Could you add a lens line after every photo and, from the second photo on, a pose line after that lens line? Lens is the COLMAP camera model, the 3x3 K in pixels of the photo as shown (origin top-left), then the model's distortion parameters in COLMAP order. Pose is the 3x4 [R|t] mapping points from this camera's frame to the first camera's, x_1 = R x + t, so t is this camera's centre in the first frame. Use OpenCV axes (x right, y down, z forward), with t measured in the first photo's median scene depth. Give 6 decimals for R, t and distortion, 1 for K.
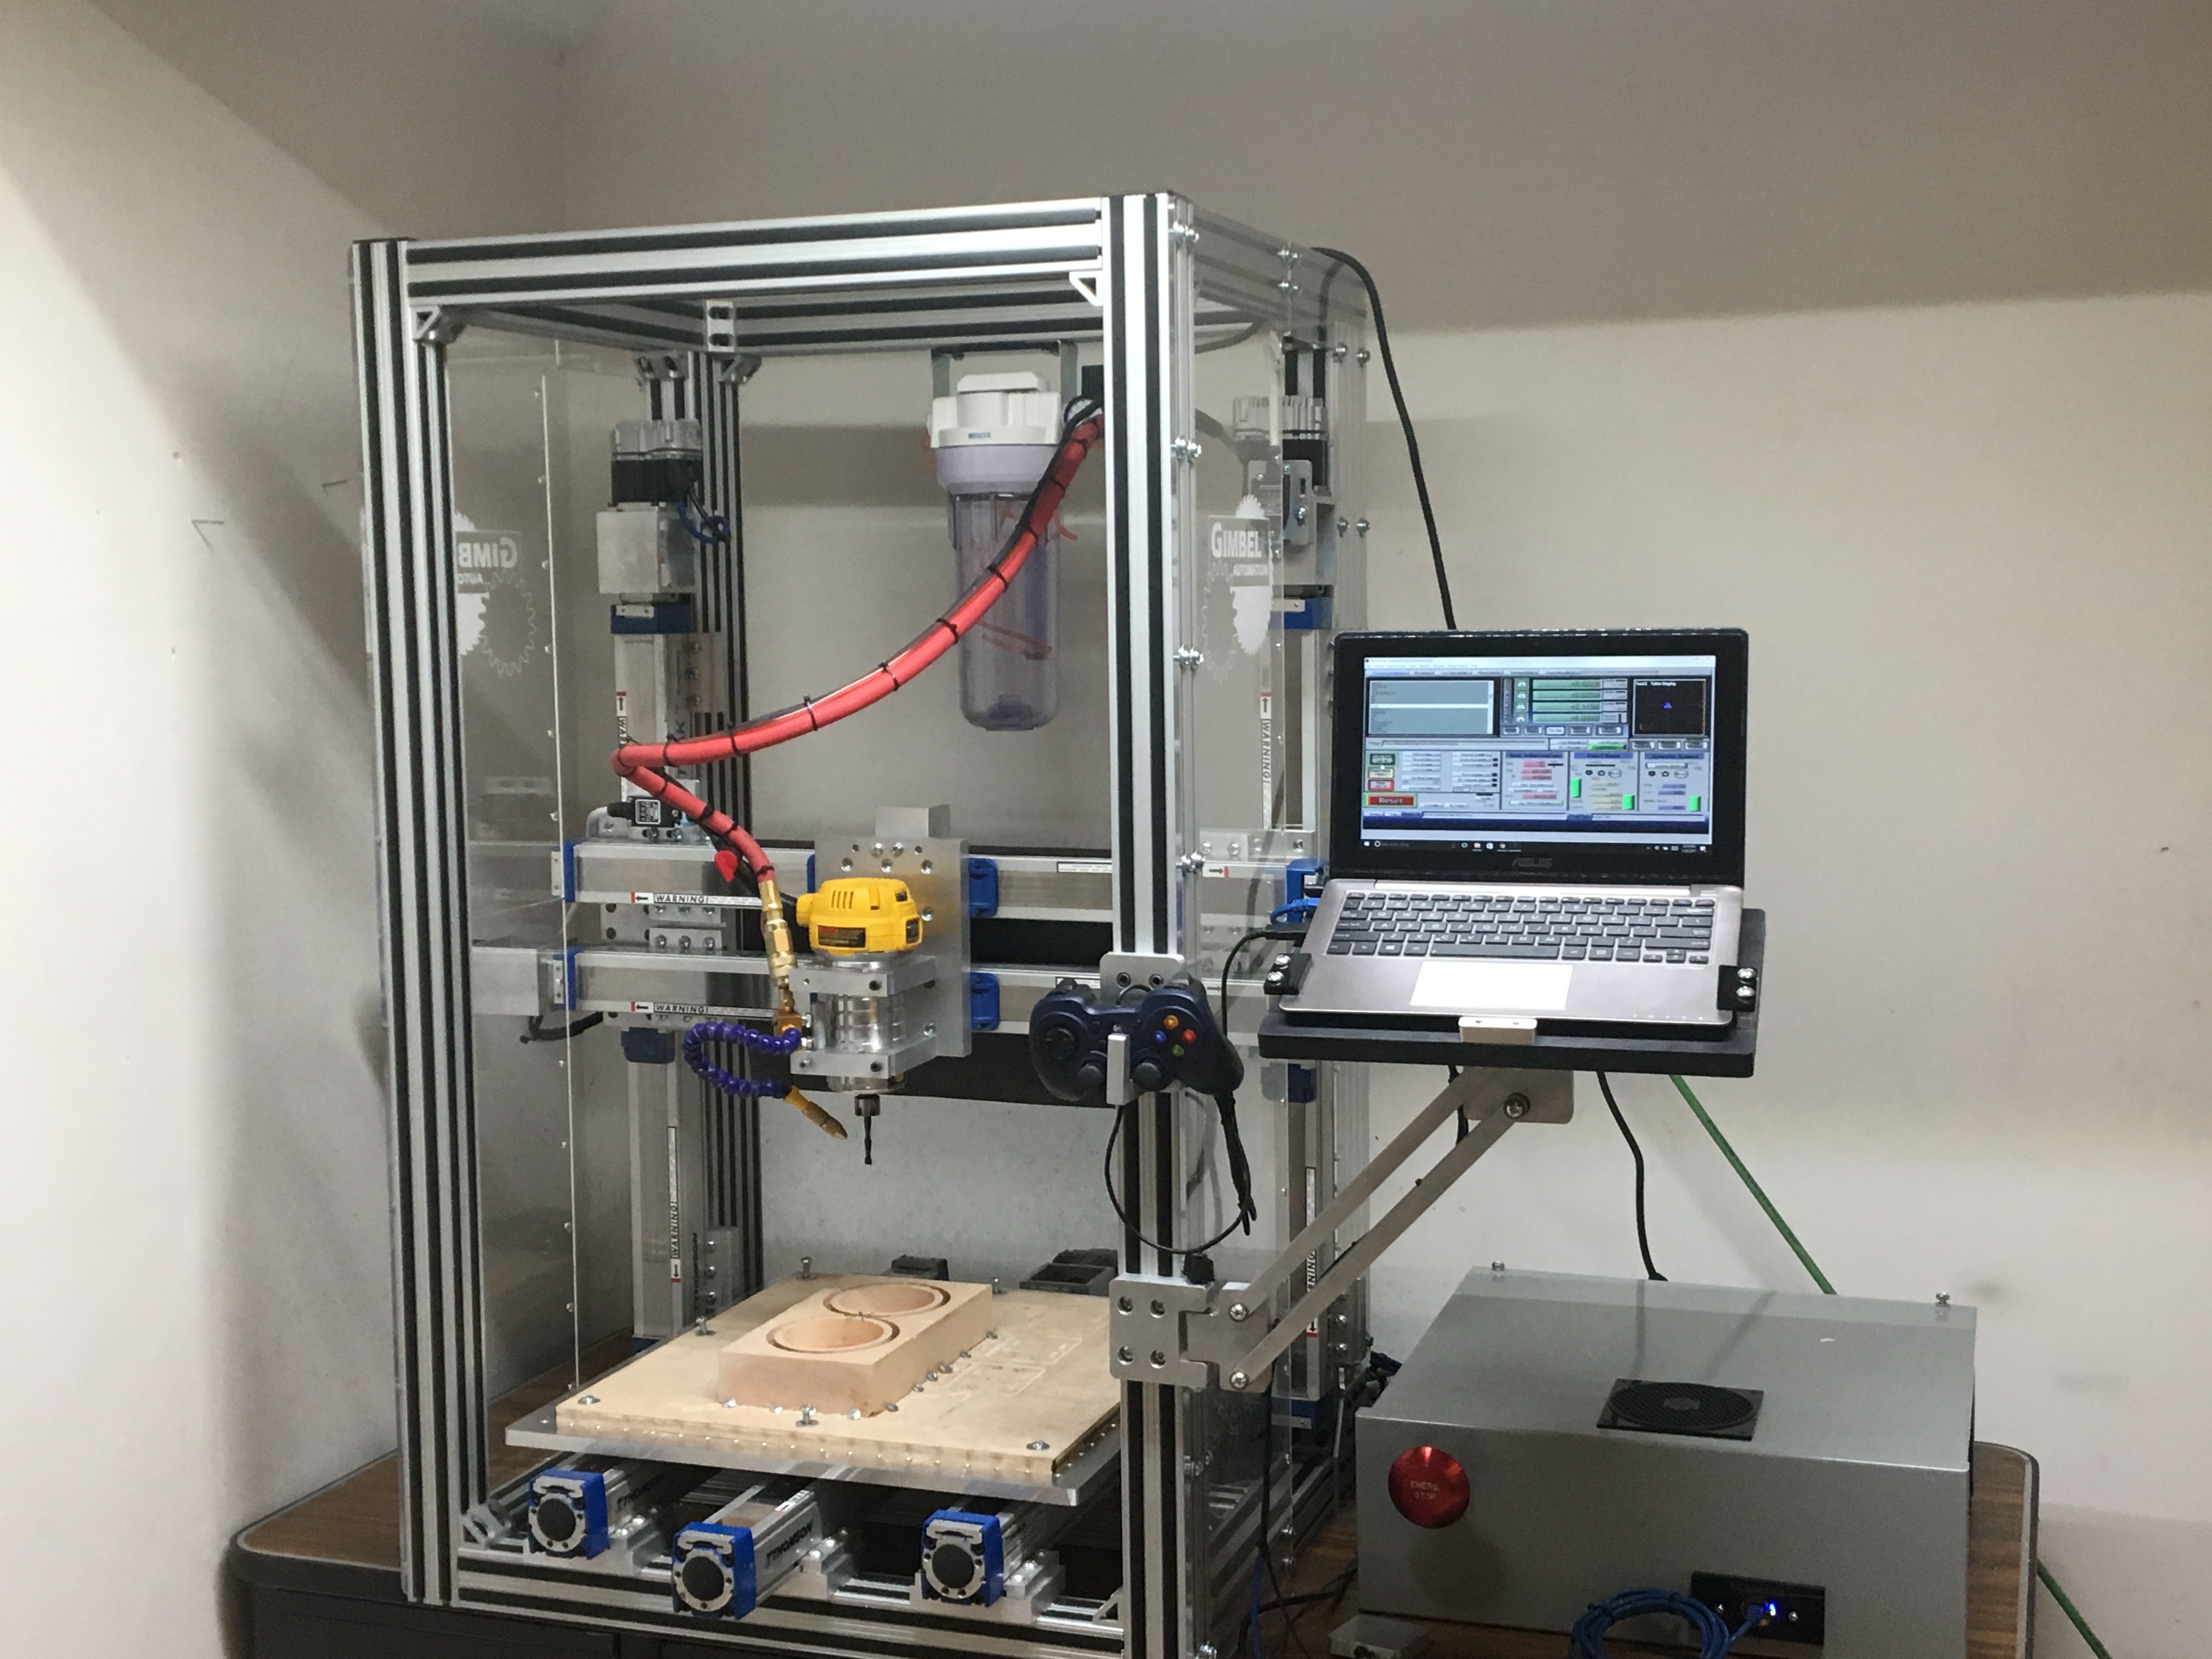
lens RADIAL K [[2688.4, 0, 1112.1], [0, 2688.4, 817.0], [0, 0, 1]] dist [0.152038, -0.482566]
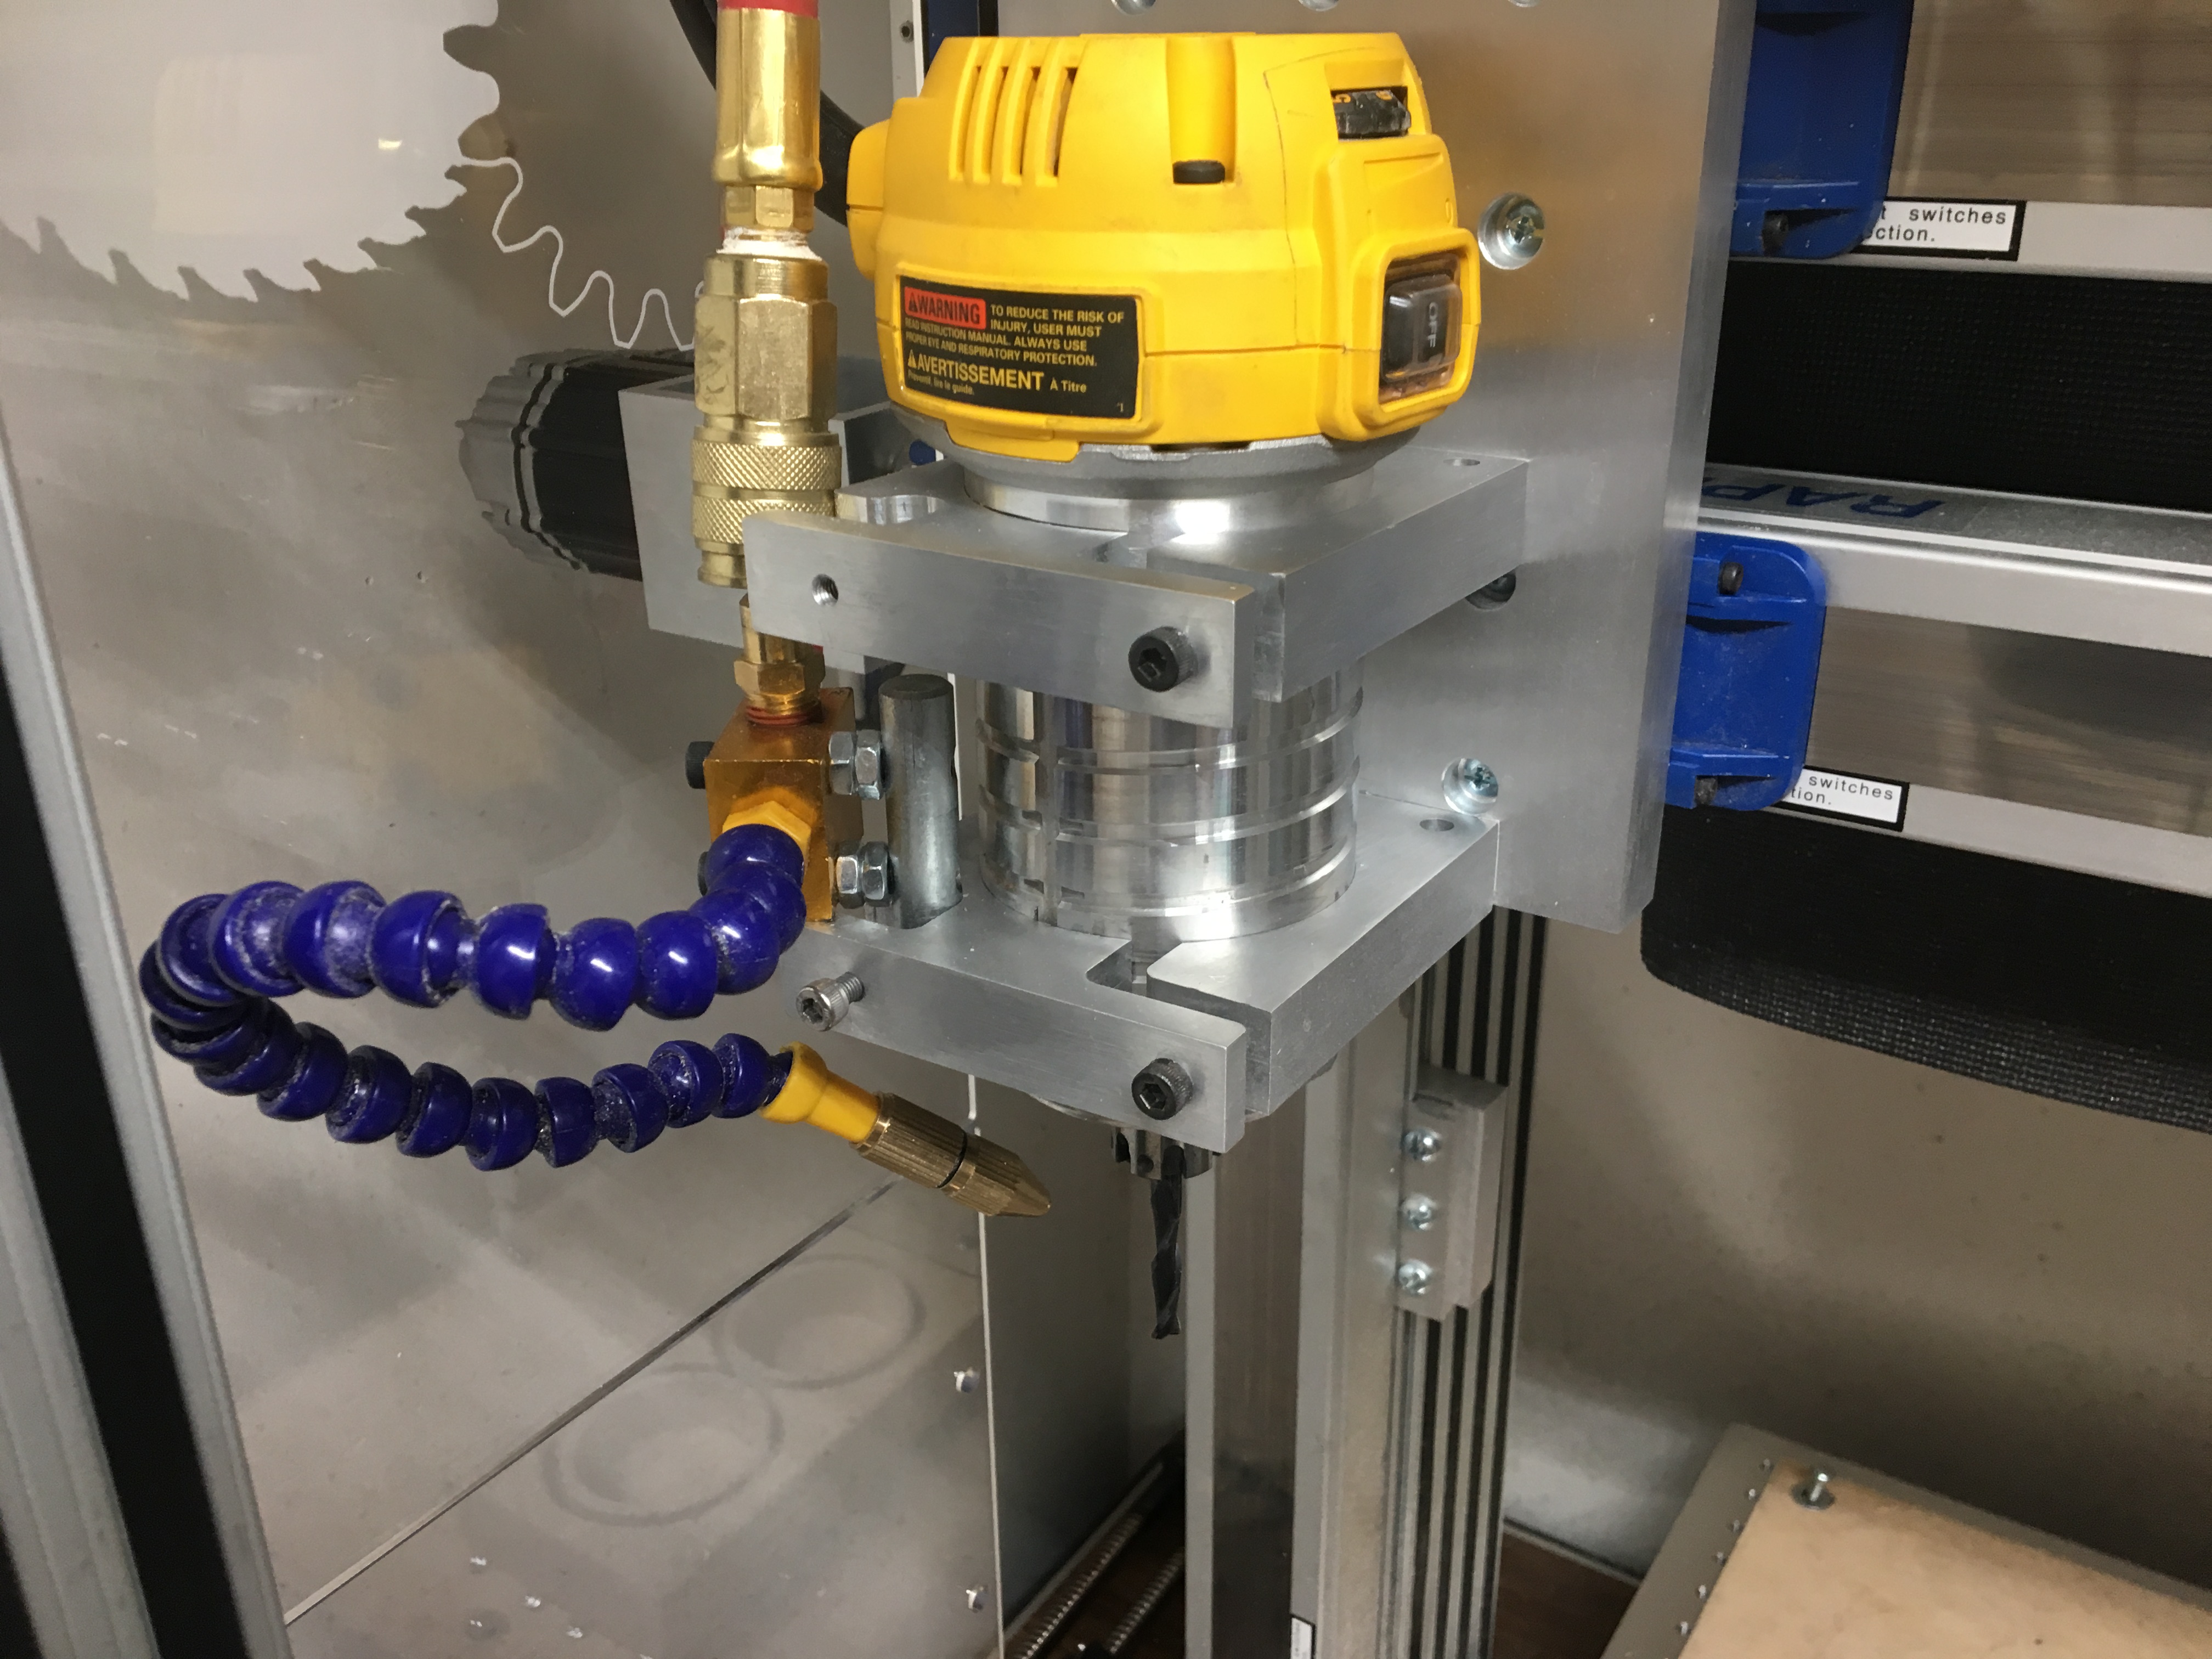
lens RADIAL K [[1878.3, 0, 1106.0], [0, 1878.3, 829.5], [0, 0, 1]] dist [0.045647, -0.071970]
pose [[0.969443, 0.091330, -0.227681, -0.054550], [-0.016934, 0.950814, 0.309298, 0.031316], [0.244731, -0.295991, 0.923307, 0.756200]]
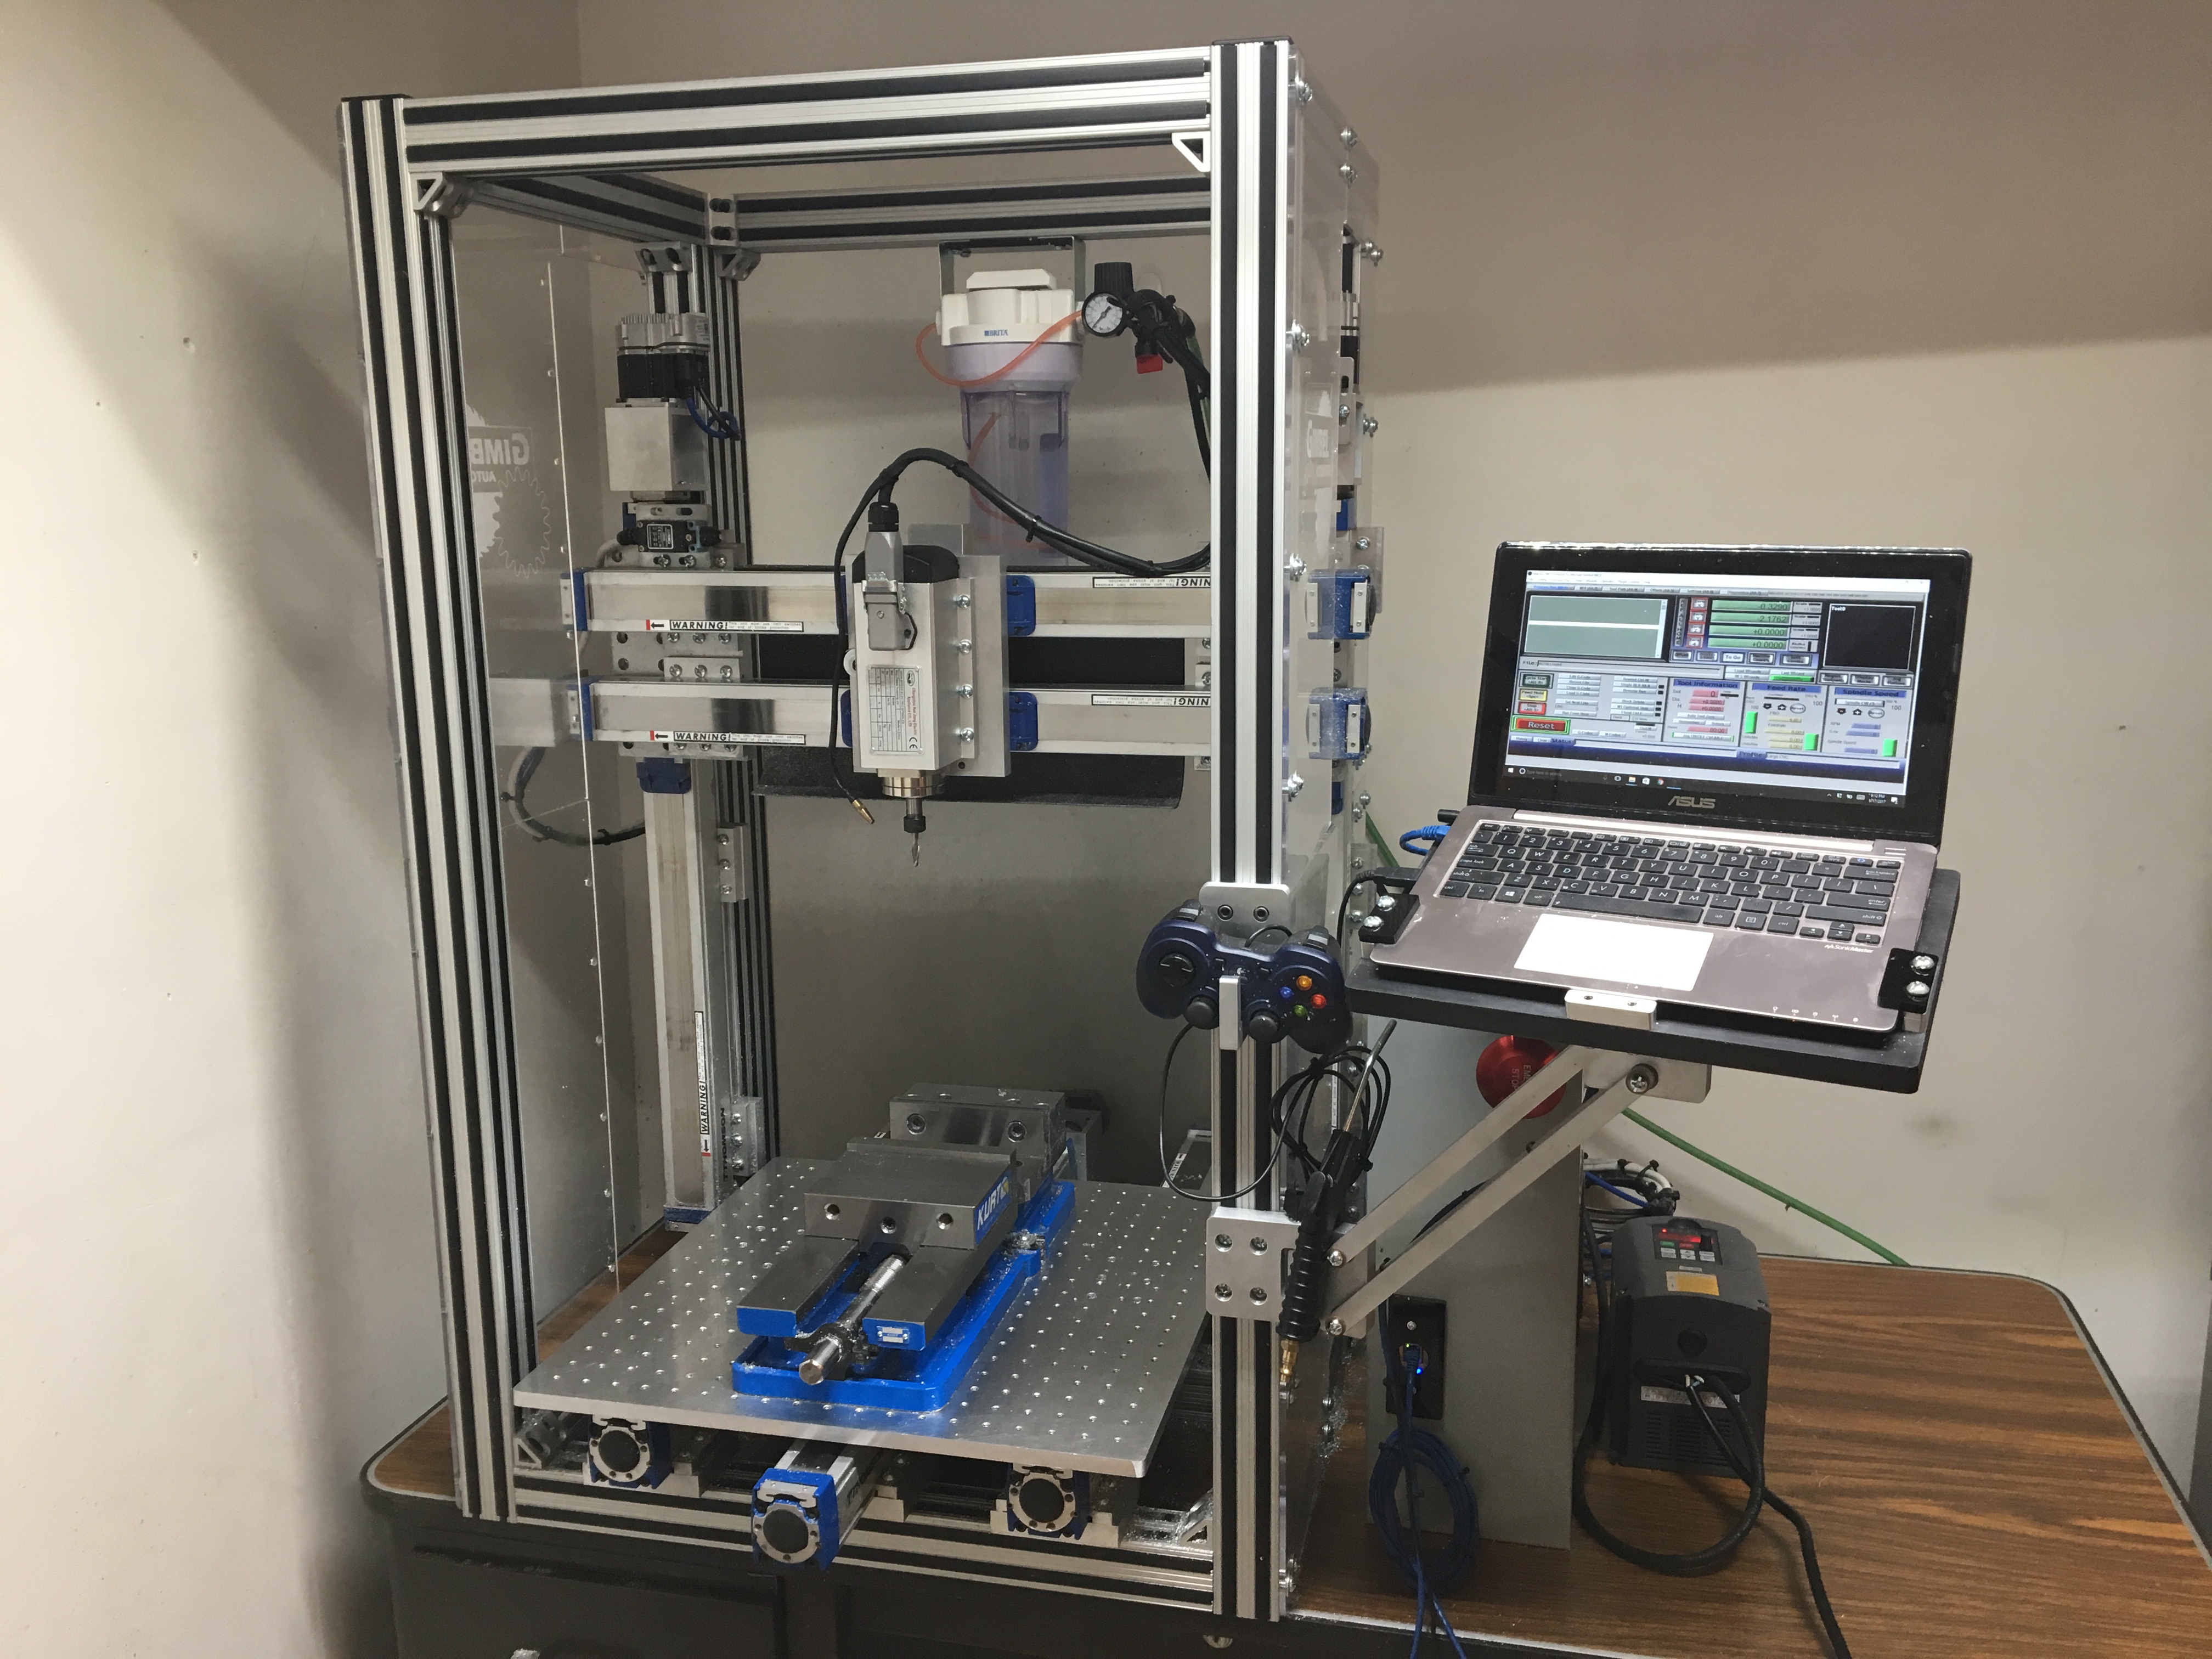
lens RADIAL K [[1876.8, 0, 1106.0], [0, 1876.8, 829.5], [0, 0, 1]] dist [0.086353, -0.164418]
pose [[0.994402, -0.017537, 0.104198, -0.094741], [0.006916, 0.994819, 0.101431, -0.031952], [-0.105437, -0.100143, 0.989371, 0.318960]]
